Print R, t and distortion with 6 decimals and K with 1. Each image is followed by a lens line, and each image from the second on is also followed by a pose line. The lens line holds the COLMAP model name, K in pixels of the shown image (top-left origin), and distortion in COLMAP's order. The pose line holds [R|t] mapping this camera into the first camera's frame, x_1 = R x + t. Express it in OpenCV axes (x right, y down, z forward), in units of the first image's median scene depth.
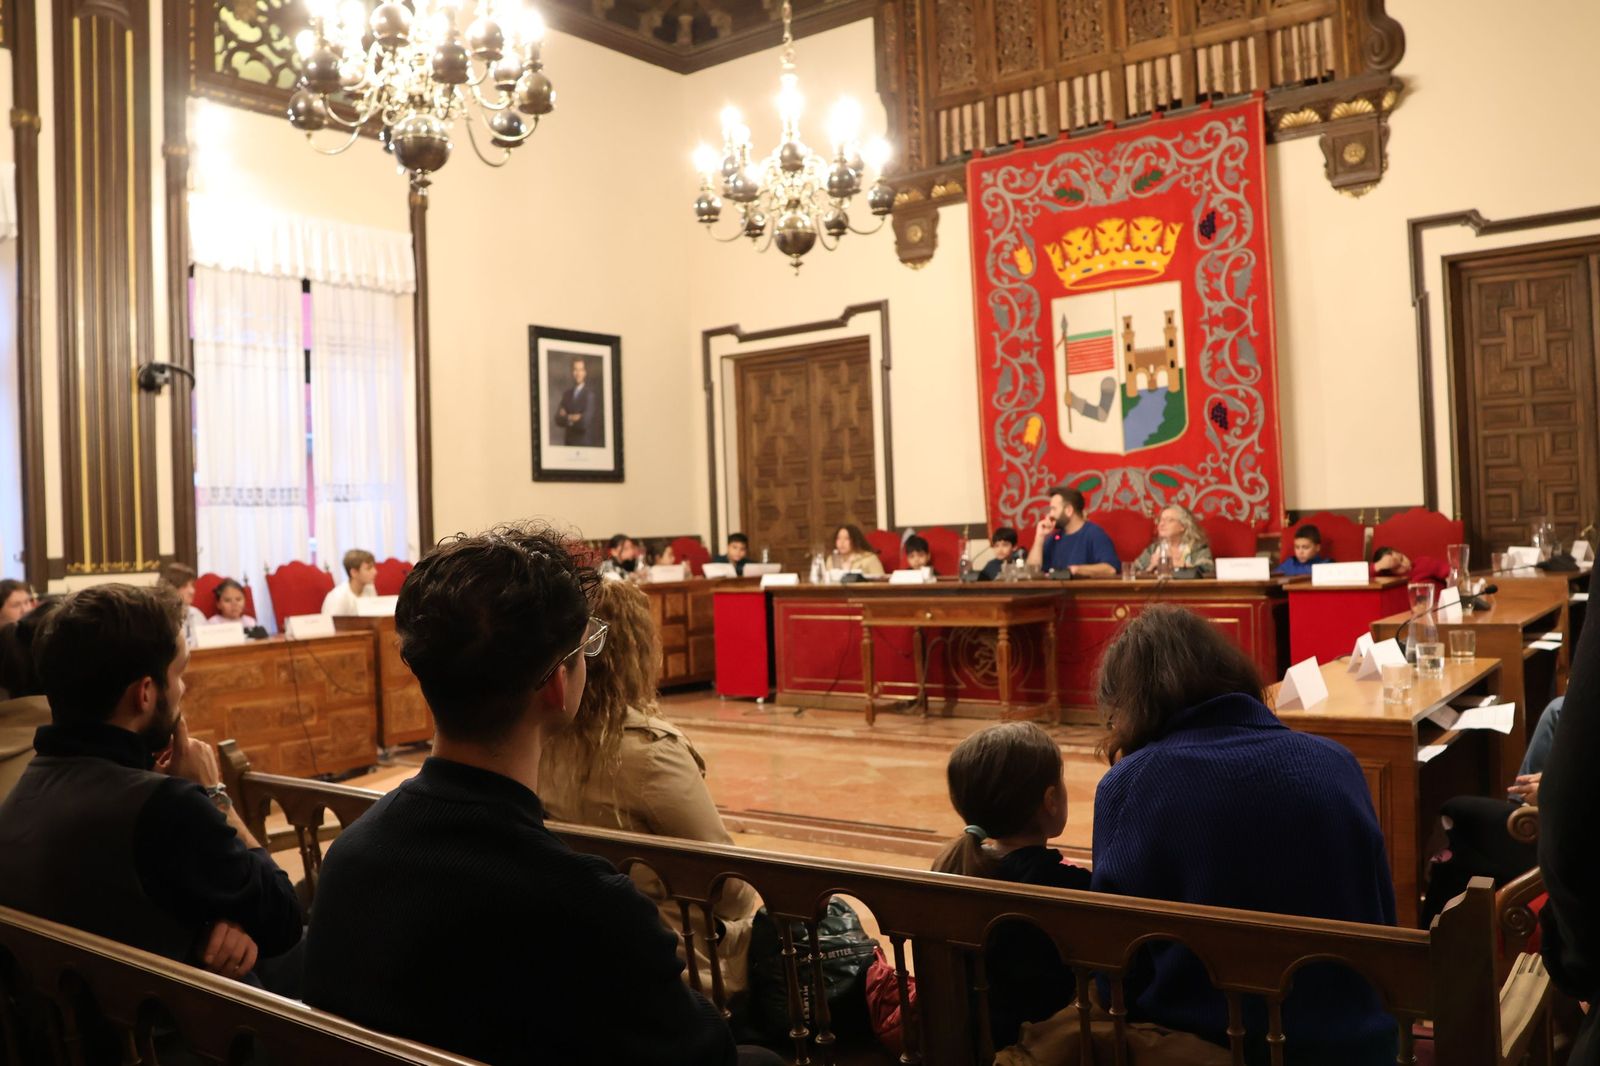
lens RADIAL K [[1343.7, 0, 800.0], [0, 1343.7, 533.0], [0, 0, 1]] dist [-0.155591, 0.125947]
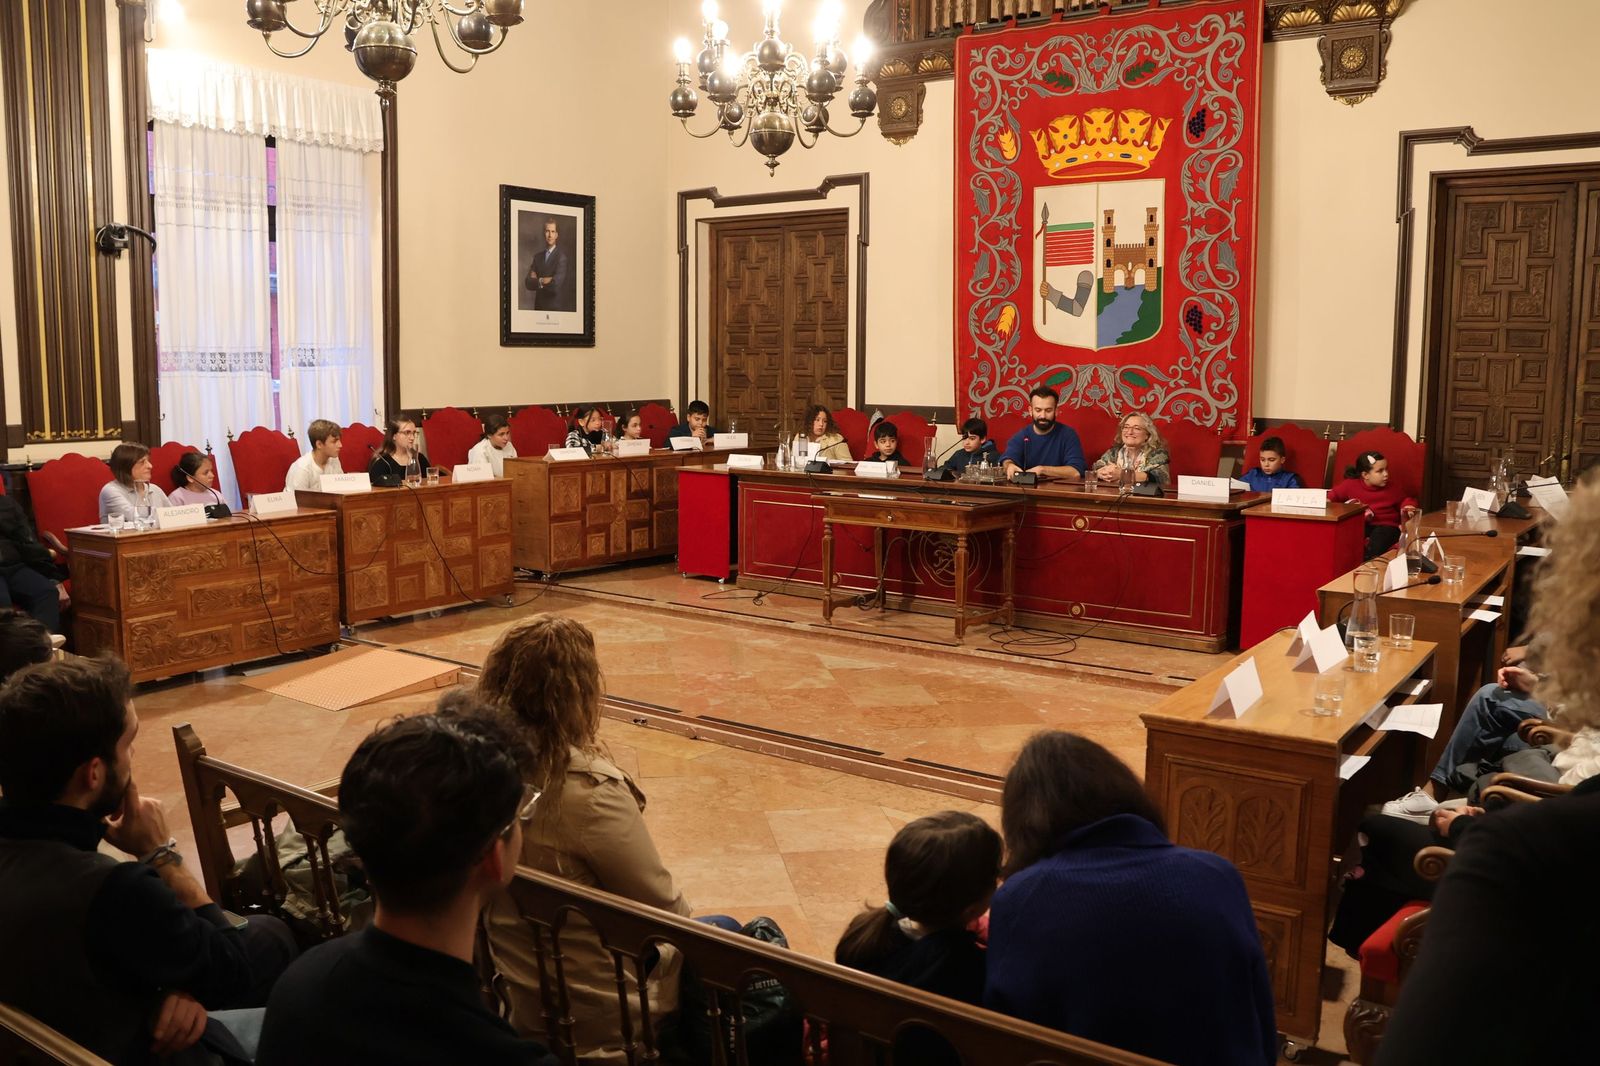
lens RADIAL K [[1343.7, 0, 800.0], [0, 1343.7, 533.0], [0, 0, 1]] dist [-0.155591, 0.125947]
pose [[0.998864, 0.041331, 0.023712, 0.004159], [-0.044062, 0.990610, 0.129422, -0.043996], [-0.018140, -0.130320, 0.991306, -0.000003]]
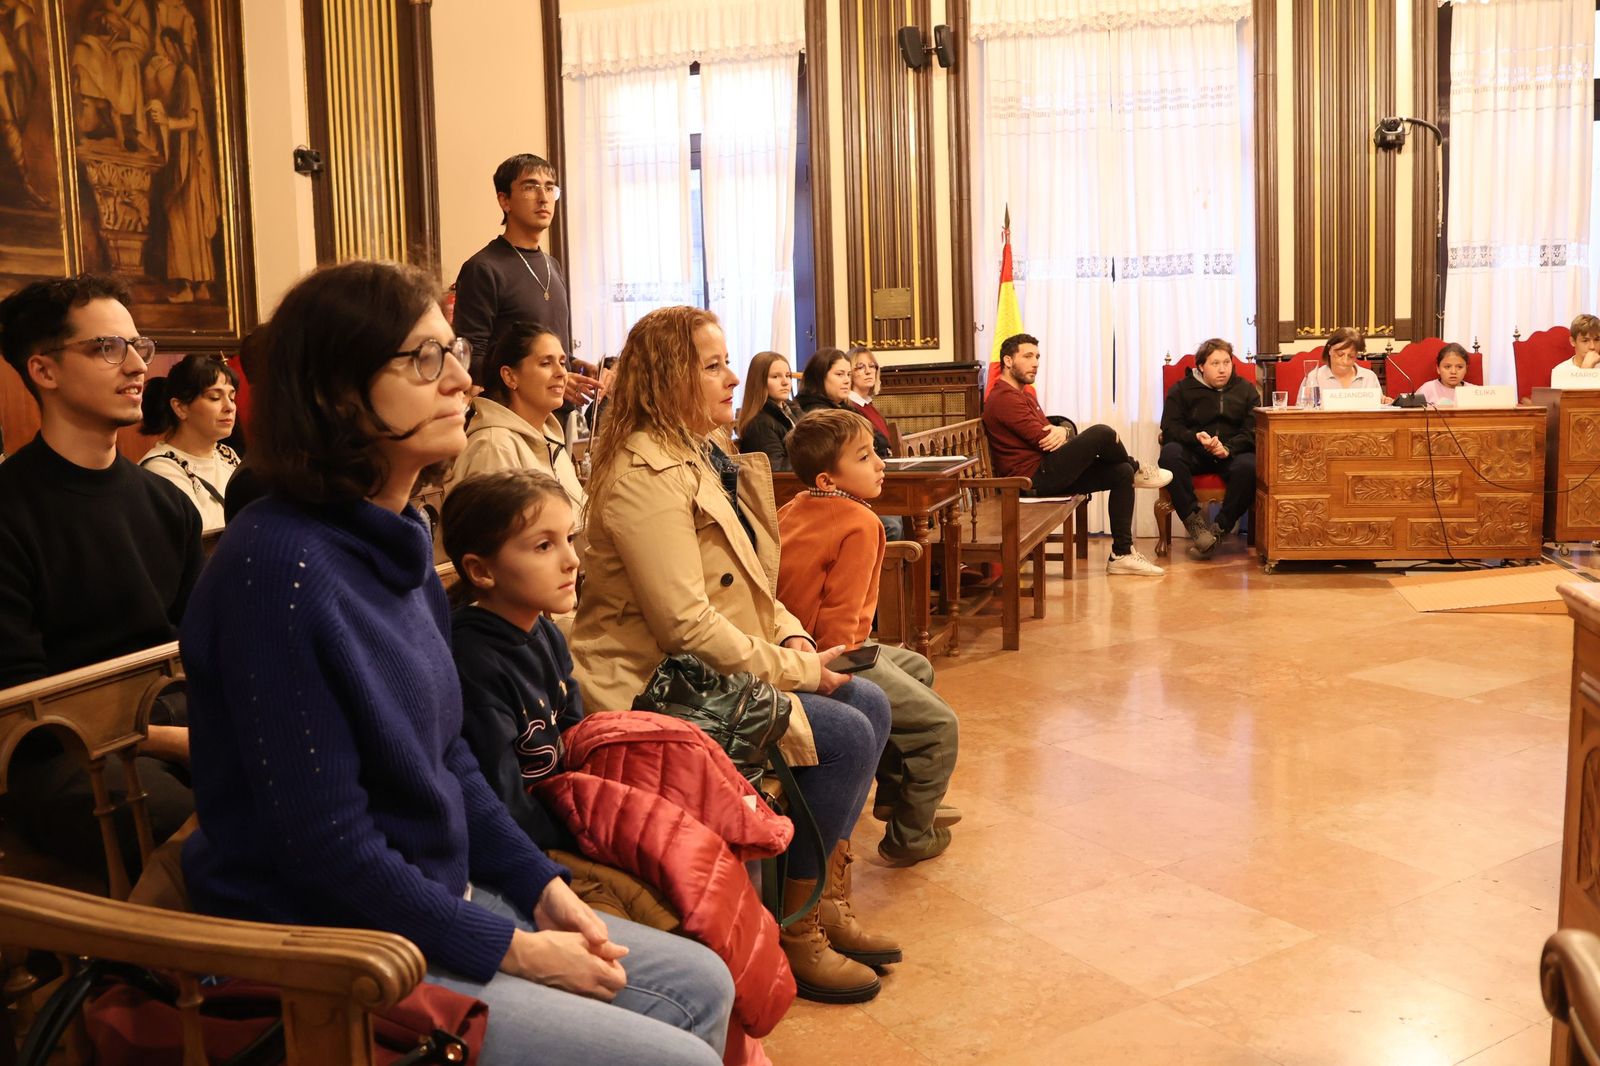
lens RADIAL K [[1357.5, 0, 800.0], [0, 1357.5, 533.0], [0, 0, 1]] dist [-0.148332, 0.121473]
pose [[0.380476, 0.138382, -0.914379, 0.236985], [0.020071, 0.987273, 0.157766, 0.008583], [0.924573, -0.078378, 0.372856, 0.178833]]
